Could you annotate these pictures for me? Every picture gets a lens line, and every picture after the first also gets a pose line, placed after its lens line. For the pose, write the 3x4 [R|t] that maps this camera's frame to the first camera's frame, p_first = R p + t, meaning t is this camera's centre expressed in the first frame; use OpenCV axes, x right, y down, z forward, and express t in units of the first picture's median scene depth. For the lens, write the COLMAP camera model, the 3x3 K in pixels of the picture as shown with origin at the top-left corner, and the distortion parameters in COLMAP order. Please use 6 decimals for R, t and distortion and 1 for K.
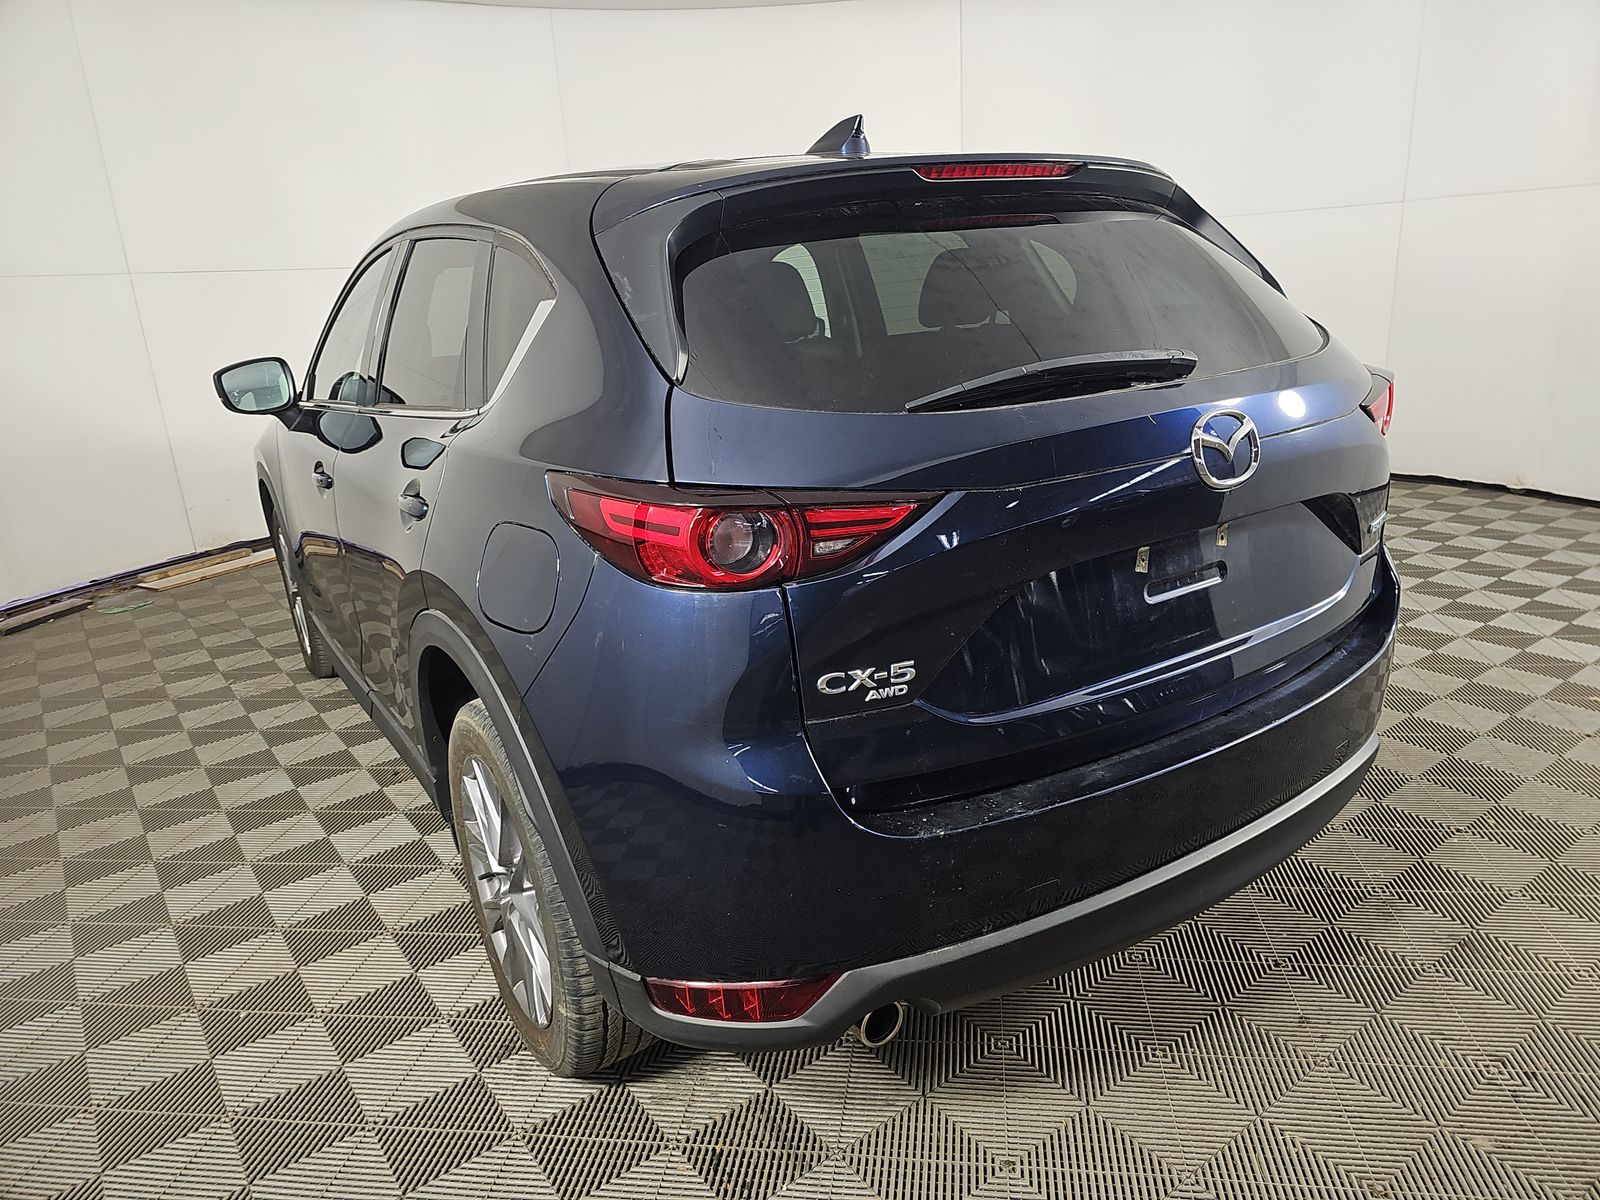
lens RADIAL K [[1041.7, 0, 800.0], [0, 1041.7, 600.0], [0, 0, 1]] dist [0.058786, -0.061769]
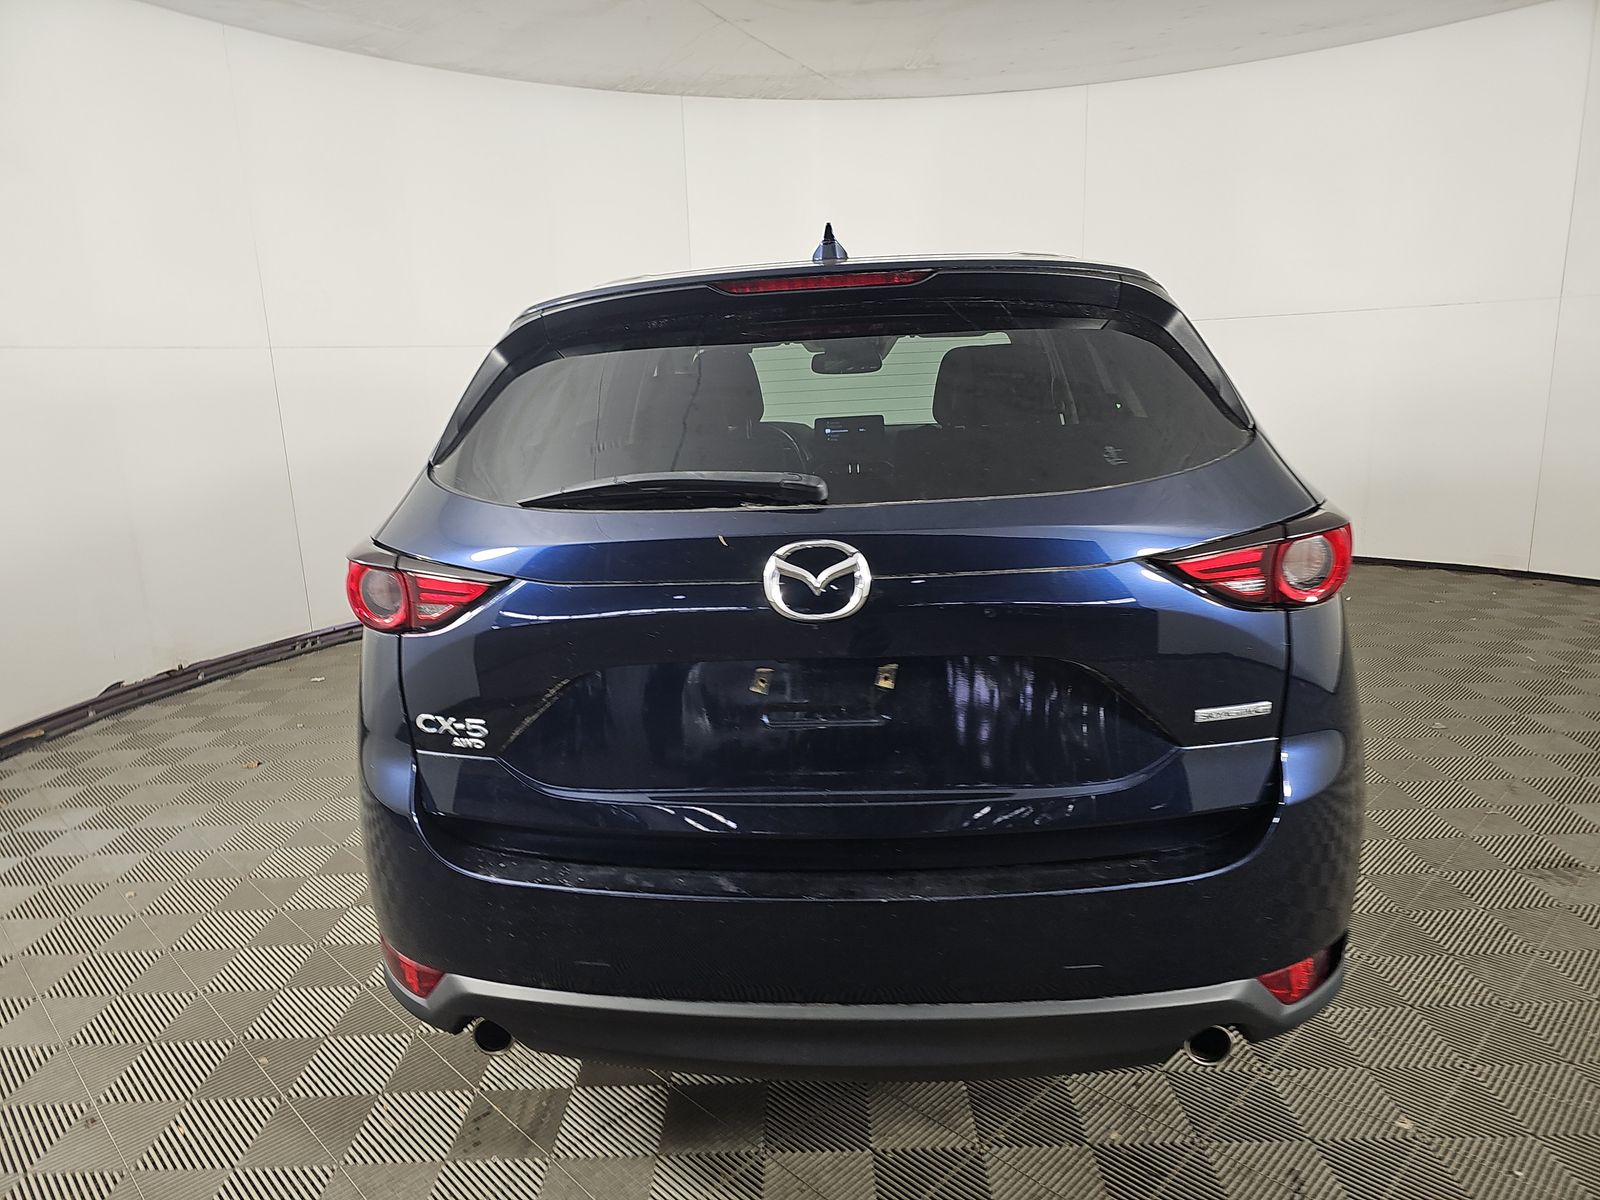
lens RADIAL K [[1041.7, 0, 800.0], [0, 1041.7, 600.0], [0, 0, 1]] dist [0.058786, -0.061769]
pose [[0.795007, 0.154435, -0.586612, 0.784184], [-0.180247, 0.983512, 0.014644, -0.114597], [0.579202, 0.094093, 0.809736, 0.189816]]
